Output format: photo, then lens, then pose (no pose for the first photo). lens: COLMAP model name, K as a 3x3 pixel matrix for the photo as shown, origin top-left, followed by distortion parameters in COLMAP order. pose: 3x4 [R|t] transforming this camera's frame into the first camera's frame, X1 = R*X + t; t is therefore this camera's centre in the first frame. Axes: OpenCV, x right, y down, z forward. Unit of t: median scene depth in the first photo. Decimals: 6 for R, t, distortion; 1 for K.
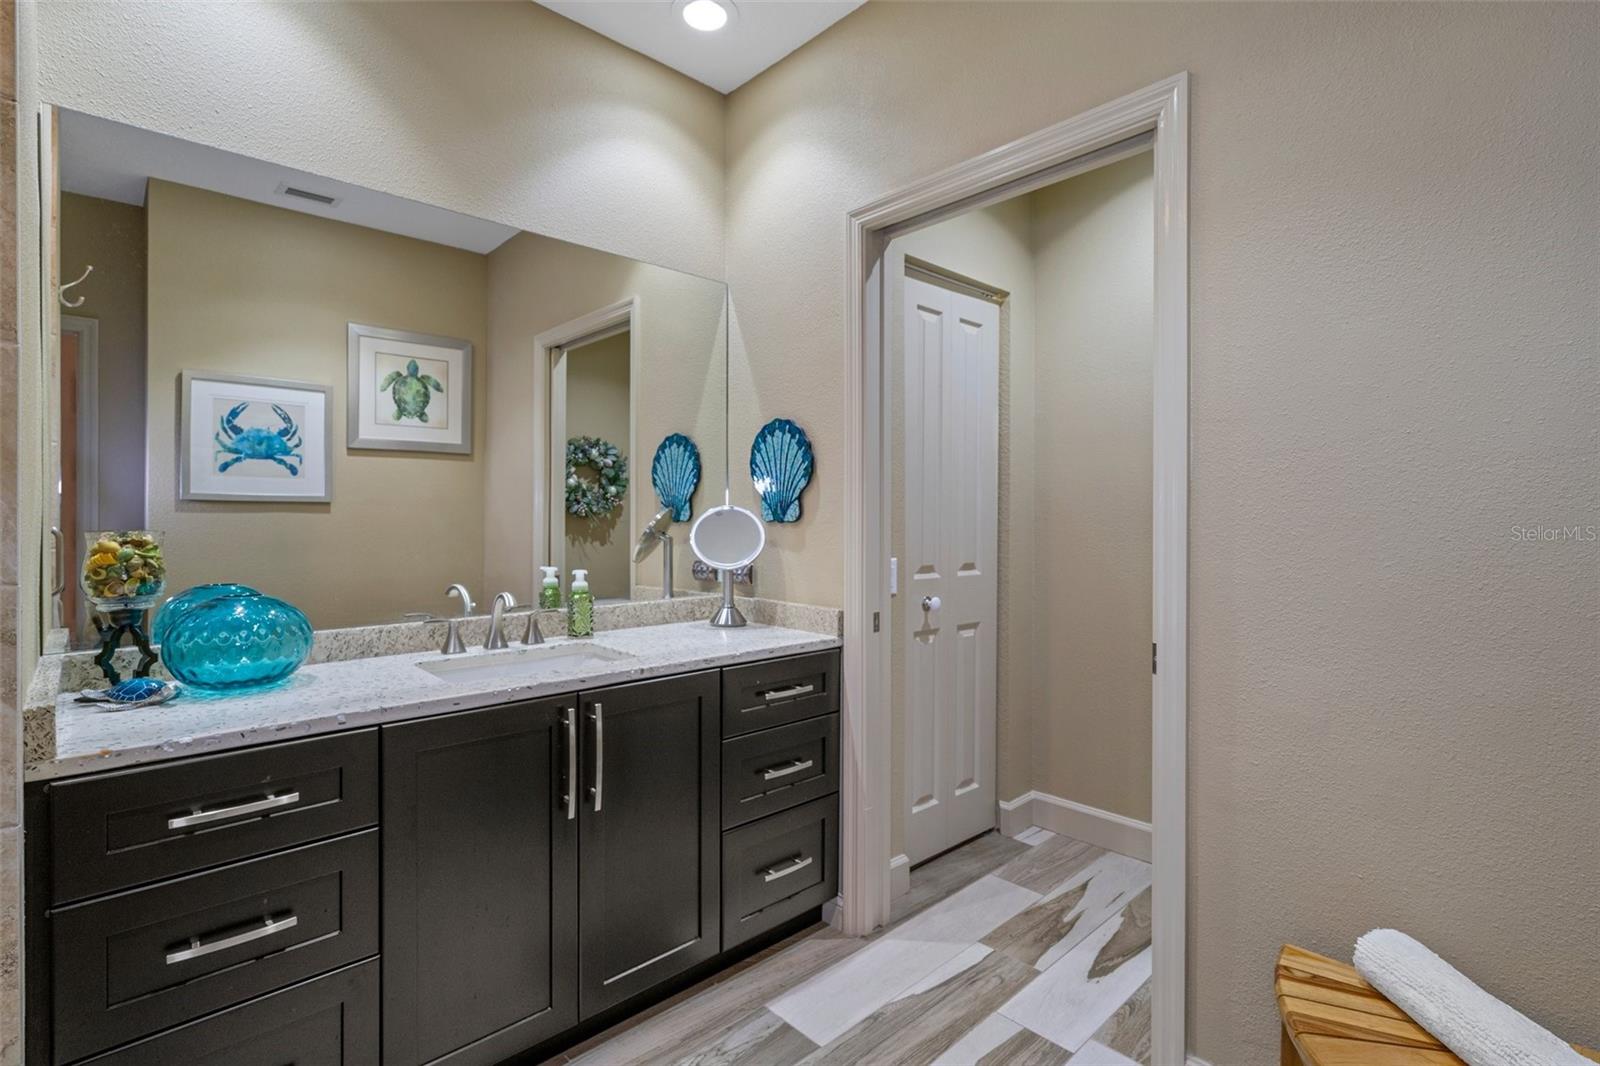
lens RADIAL K [[741.9, 0, 781.1], [0, 741.9, 538.7], [0, 0, 1]] dist [-0.003418, 0.000506]
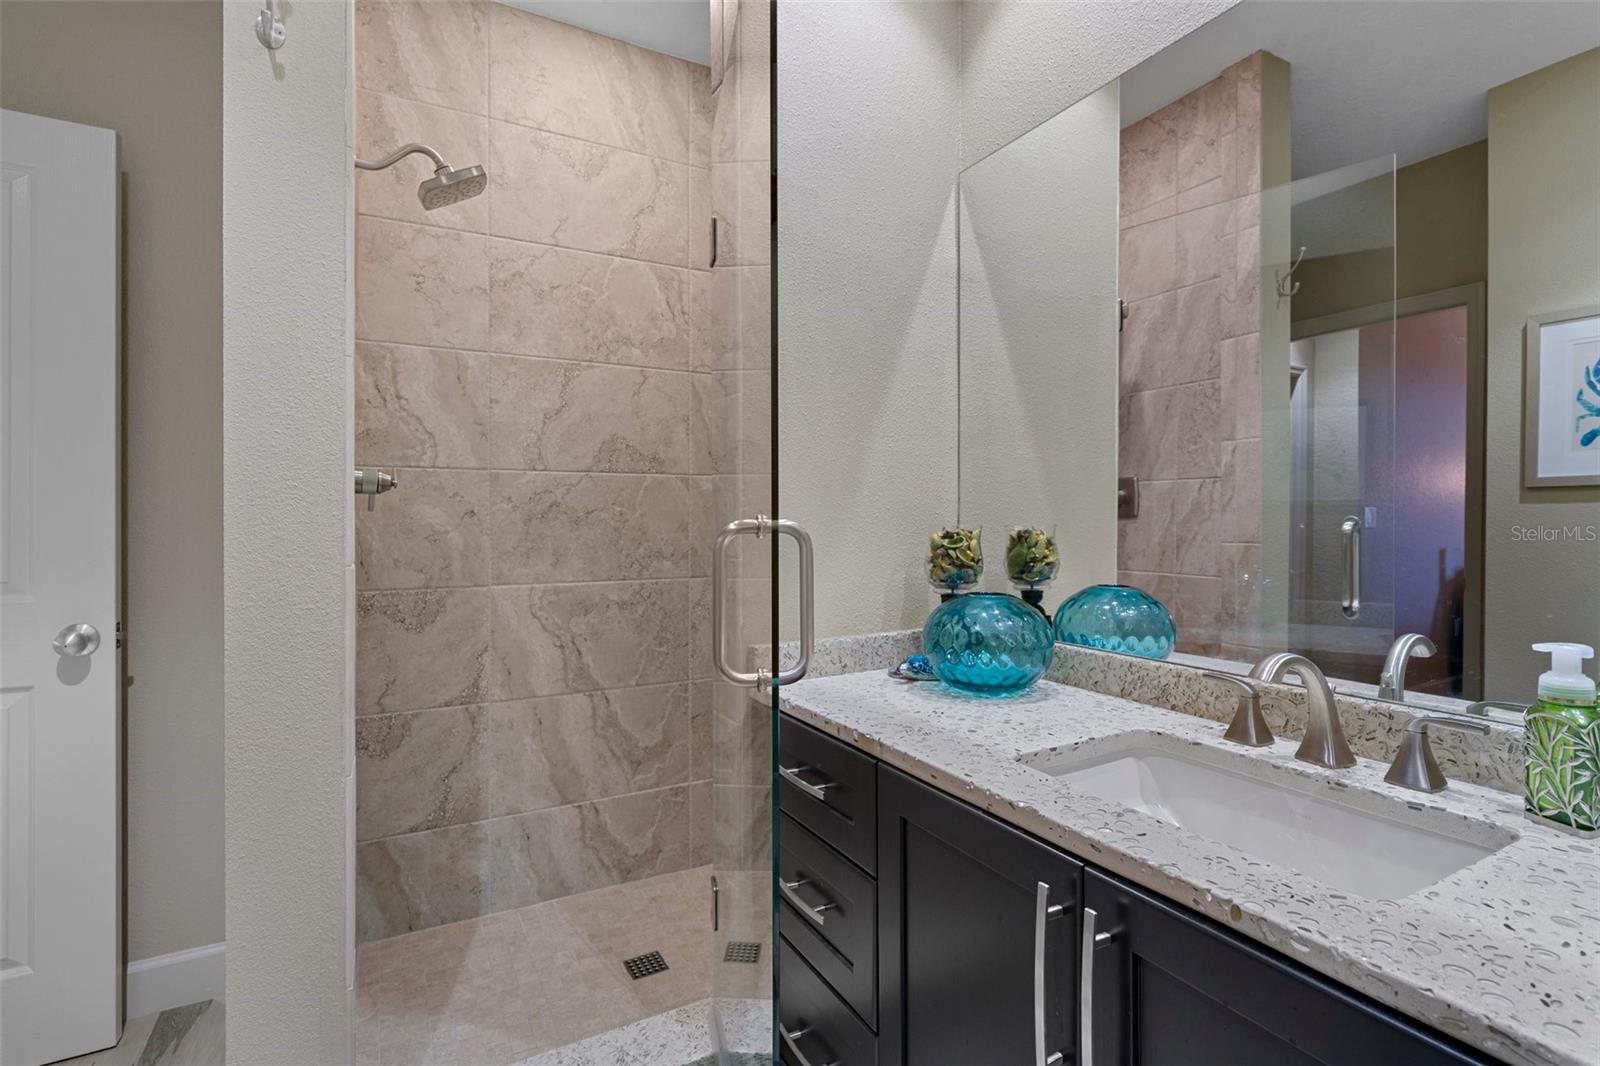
lens RADIAL K [[741.9, 0, 781.1], [0, 741.9, 538.7], [0, 0, 1]] dist [-0.003418, 0.000506]
pose [[-0.242504, 0.030267, -0.969678, 0.189491], [-0.021978, 0.999085, 0.036681, -0.017281], [0.969901, 0.030207, -0.241617, 0.704936]]
